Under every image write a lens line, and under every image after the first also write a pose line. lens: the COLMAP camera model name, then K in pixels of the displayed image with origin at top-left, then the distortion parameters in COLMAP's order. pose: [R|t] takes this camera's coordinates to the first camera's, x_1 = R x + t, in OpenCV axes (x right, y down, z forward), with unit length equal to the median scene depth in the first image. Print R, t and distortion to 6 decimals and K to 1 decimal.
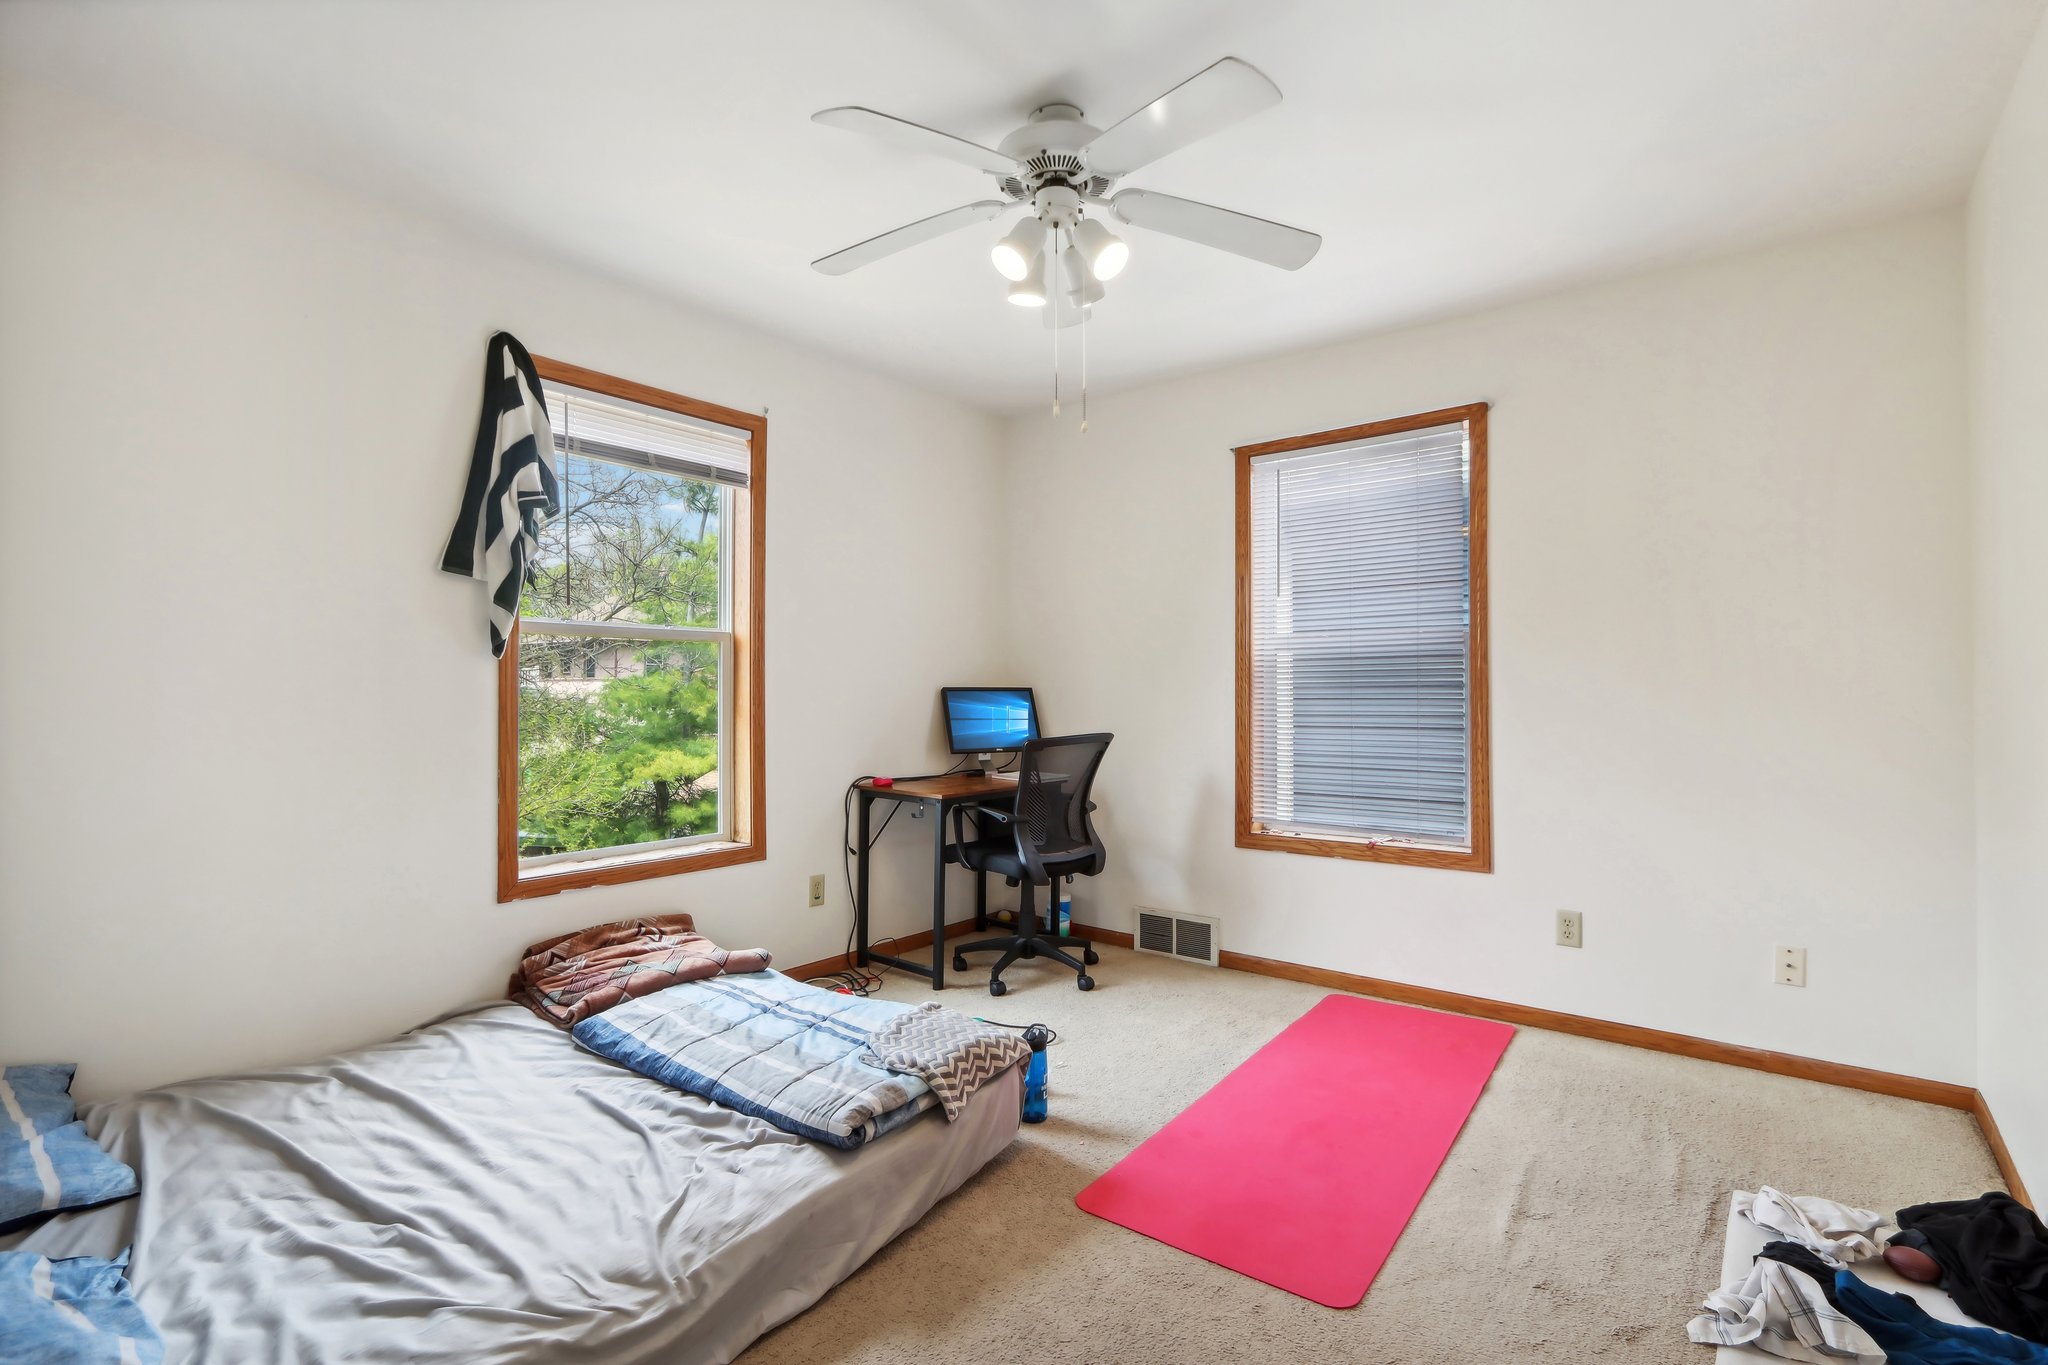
lens RADIAL K [[950.8, 0, 1020.5], [0, 950.8, 675.5], [0, 0, 1]] dist [-0.018708, 0.001732]
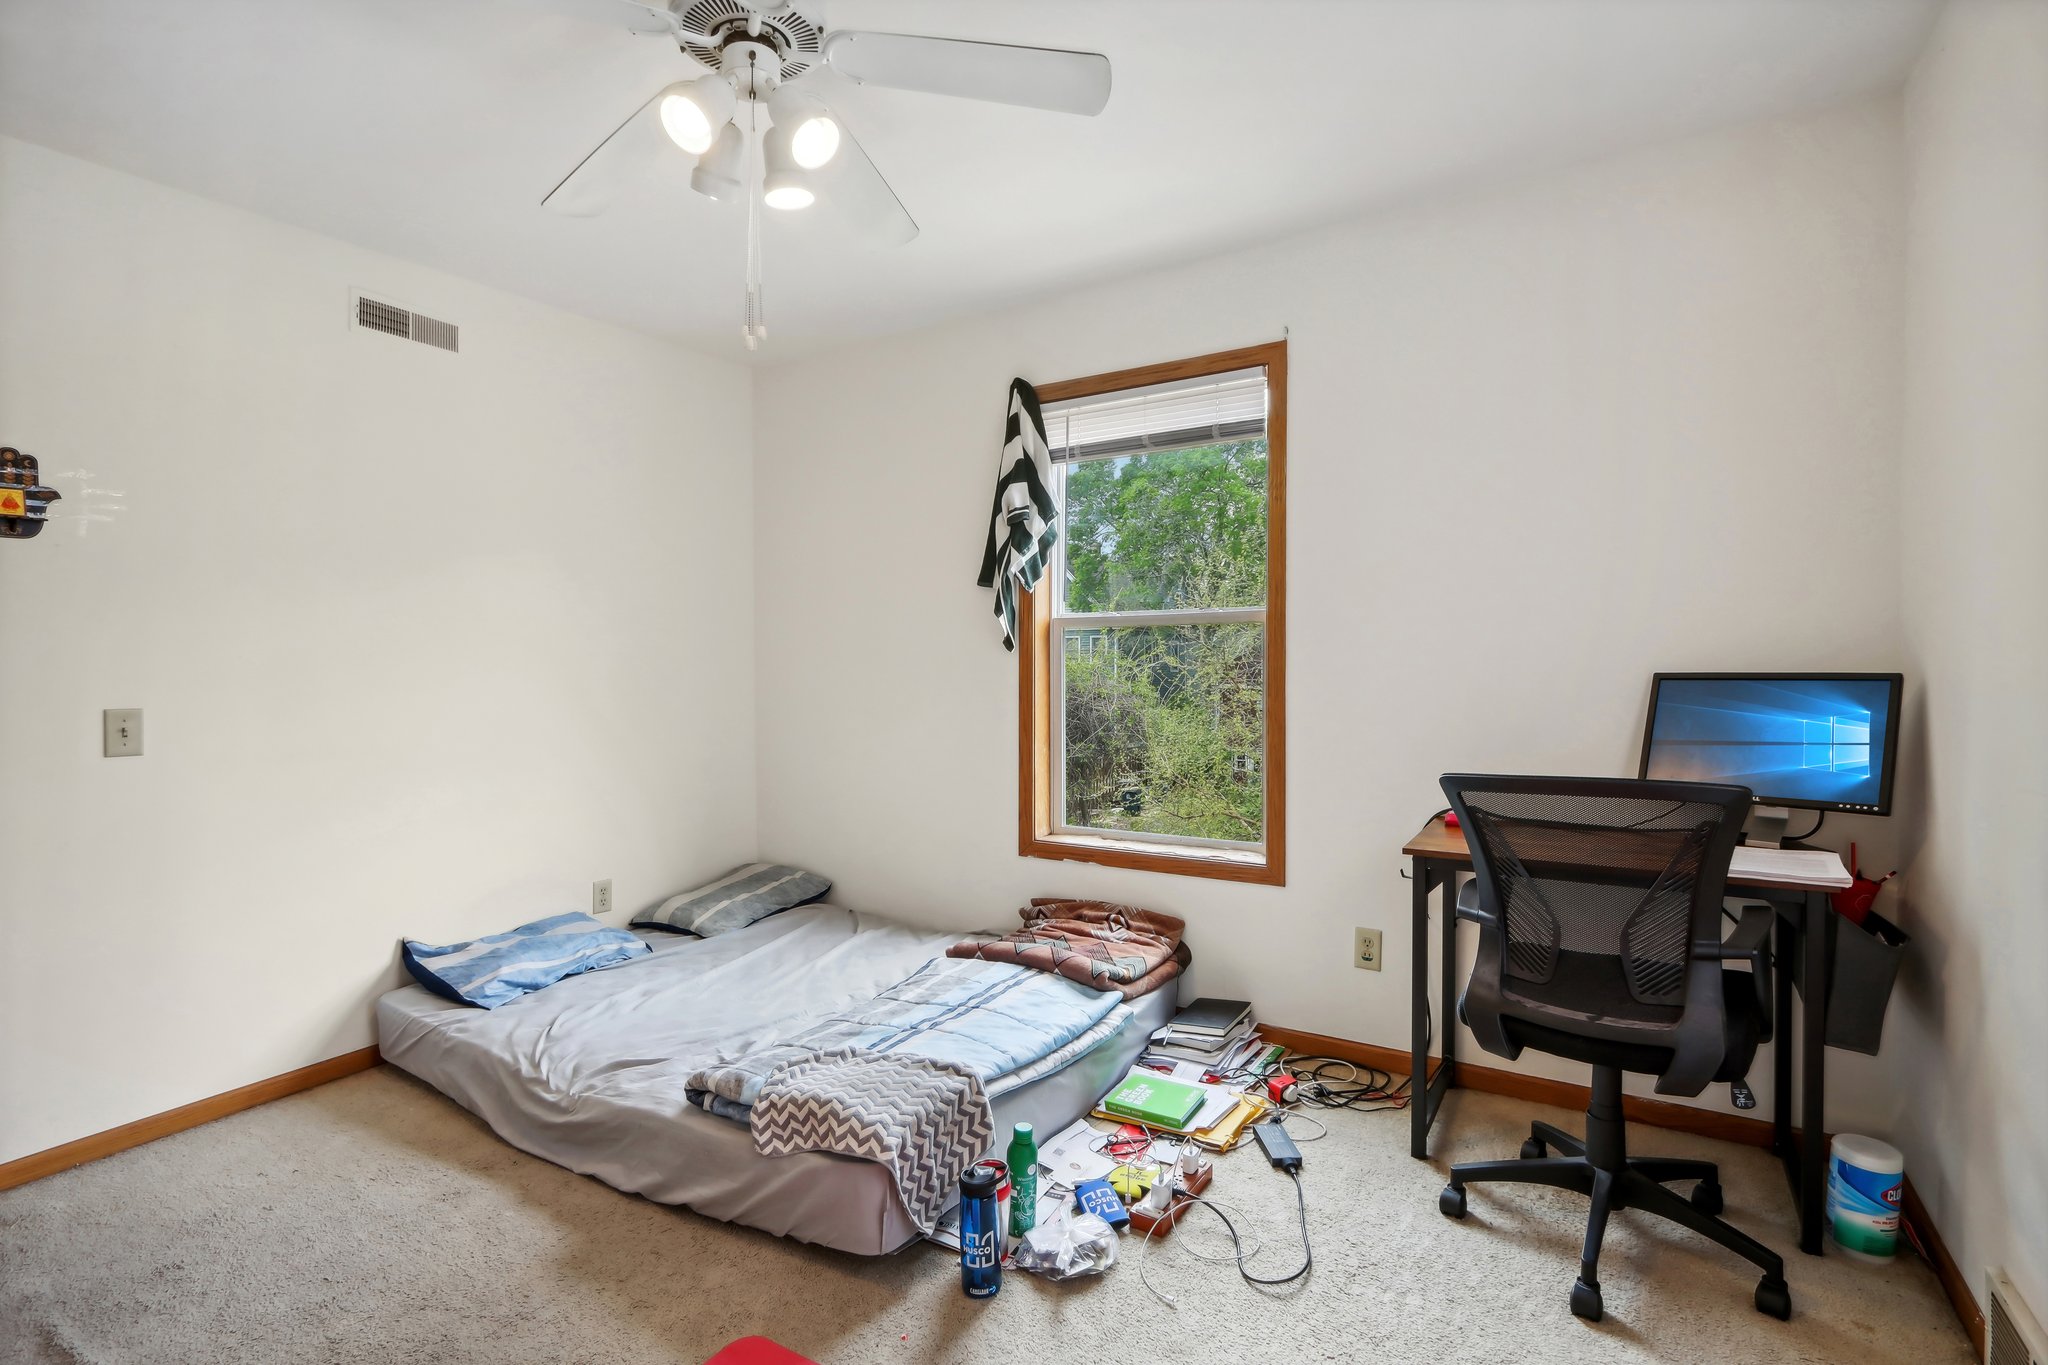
lens RADIAL K [[950.8, 0, 1024.1], [0, 950.8, 683.8], [0, 0, 1]] dist [-0.018708, 0.001732]
pose [[0.112126, 0.014809, -0.993584, 0.639371], [0.019967, 0.999653, 0.017153, 0.001363], [0.993493, -0.021762, 0.111792, 0.858423]]
